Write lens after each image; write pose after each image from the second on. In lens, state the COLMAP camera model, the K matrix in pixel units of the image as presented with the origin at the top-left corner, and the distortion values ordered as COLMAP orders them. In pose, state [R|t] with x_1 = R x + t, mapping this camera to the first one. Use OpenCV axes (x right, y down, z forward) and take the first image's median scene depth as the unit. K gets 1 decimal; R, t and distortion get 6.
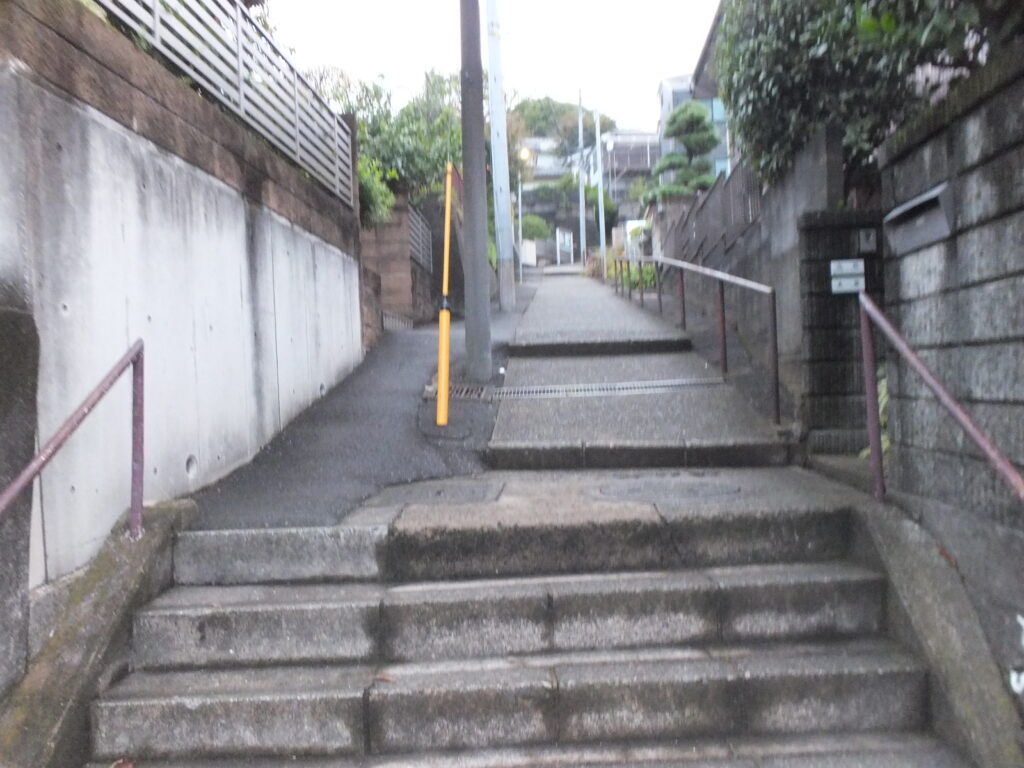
lens RADIAL K [[758.5, 0, 513.2], [0, 758.5, 388.7], [0, 0, 1]] dist [-0.036624, 0.014593]
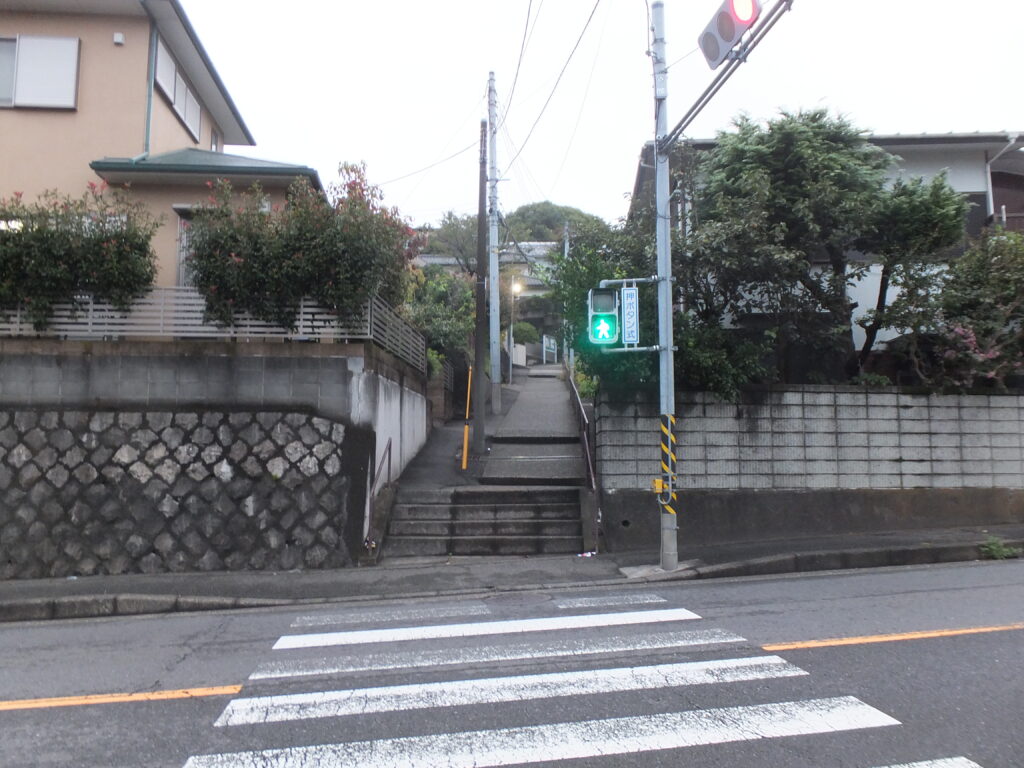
lens RADIAL K [[758.5, 0, 513.2], [0, 758.5, 388.7], [0, 0, 1]] dist [-0.036624, 0.014593]
pose [[0.999386, 0.034888, 0.003373, 0.041146], [-0.034346, 0.993949, -0.104330, 0.028649], [-0.006992, 0.104150, 0.994537, -1.208825]]
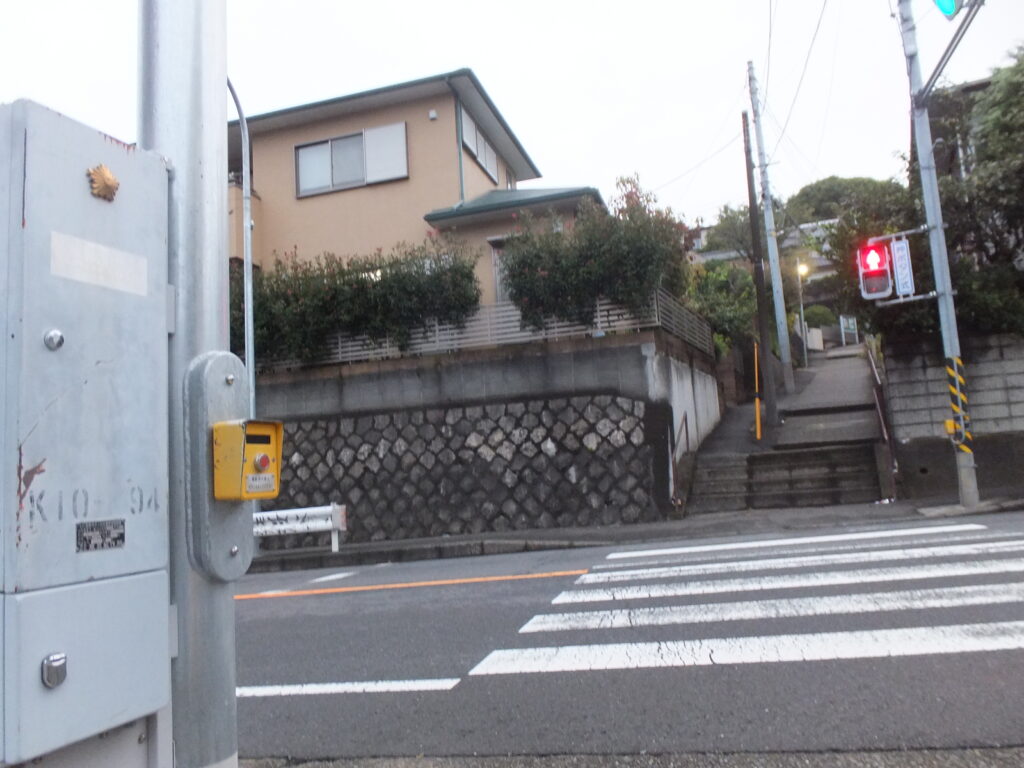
lens RADIAL K [[758.5, 0, 513.2], [0, 758.5, 388.7], [0, 0, 1]] dist [-0.036624, 0.014593]
pose [[0.926385, -0.064166, -0.371072, 0.082361], [0.023477, 0.993300, -0.113153, 0.116135], [0.375846, 0.096112, 0.921684, -1.420259]]
